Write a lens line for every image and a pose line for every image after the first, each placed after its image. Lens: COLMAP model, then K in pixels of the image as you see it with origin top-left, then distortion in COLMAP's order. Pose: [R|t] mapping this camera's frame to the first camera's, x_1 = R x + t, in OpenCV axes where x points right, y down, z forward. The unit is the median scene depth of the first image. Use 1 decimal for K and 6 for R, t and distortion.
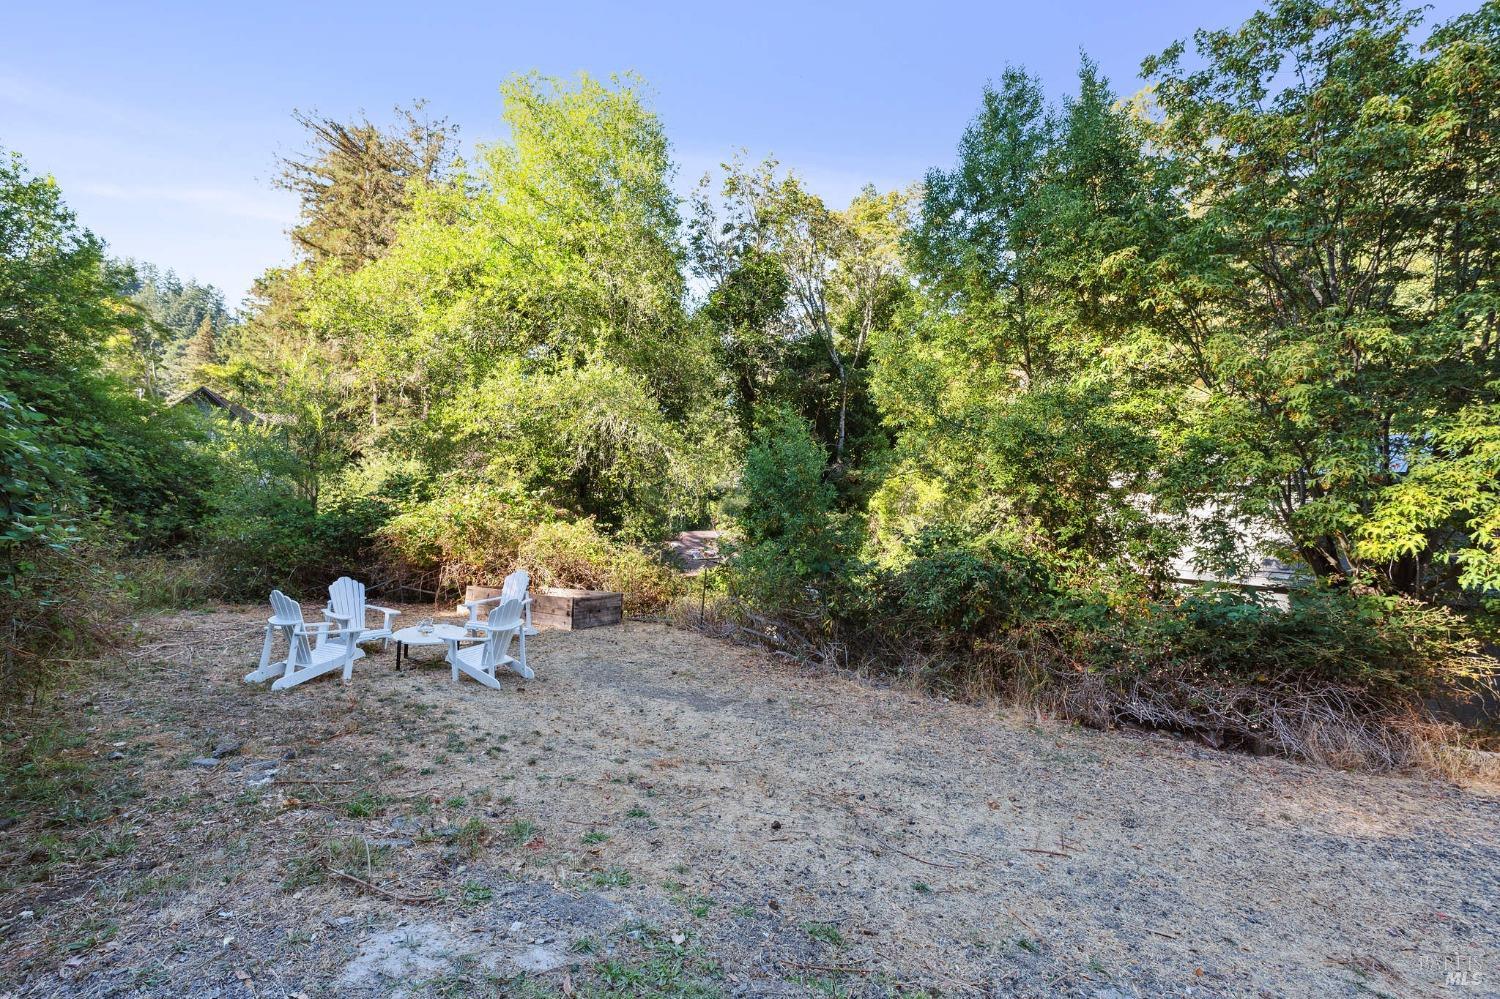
lens RADIAL K [[604.3, 0, 748.2], [0, 604.3, 486.9], [0, 0, 1]] dist [-0.000155, 0.000203]
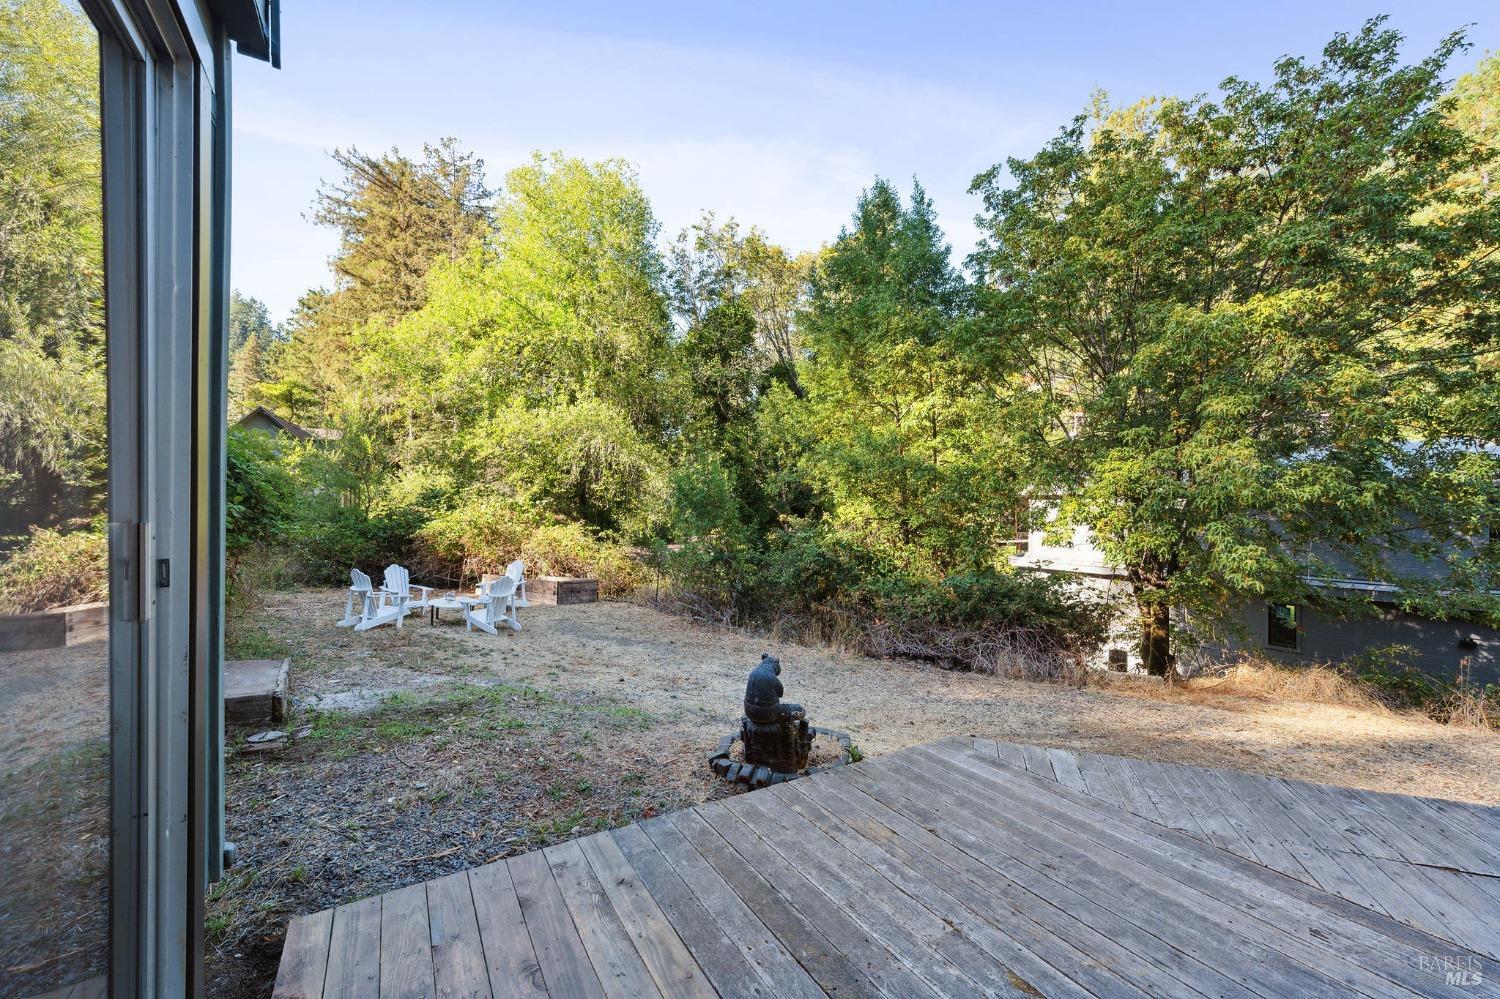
lens RADIAL K [[608.3, 0, 750.0], [0, 608.3, 499.5], [0, 0, 1]] dist [-0.000800, -0.000037]
pose [[0.999026, -0.004391, -0.043900, 0.140490], [0.004967, 0.999903, 0.013014, -0.010662], [0.043838, -0.013220, 0.998951, -0.238141]]
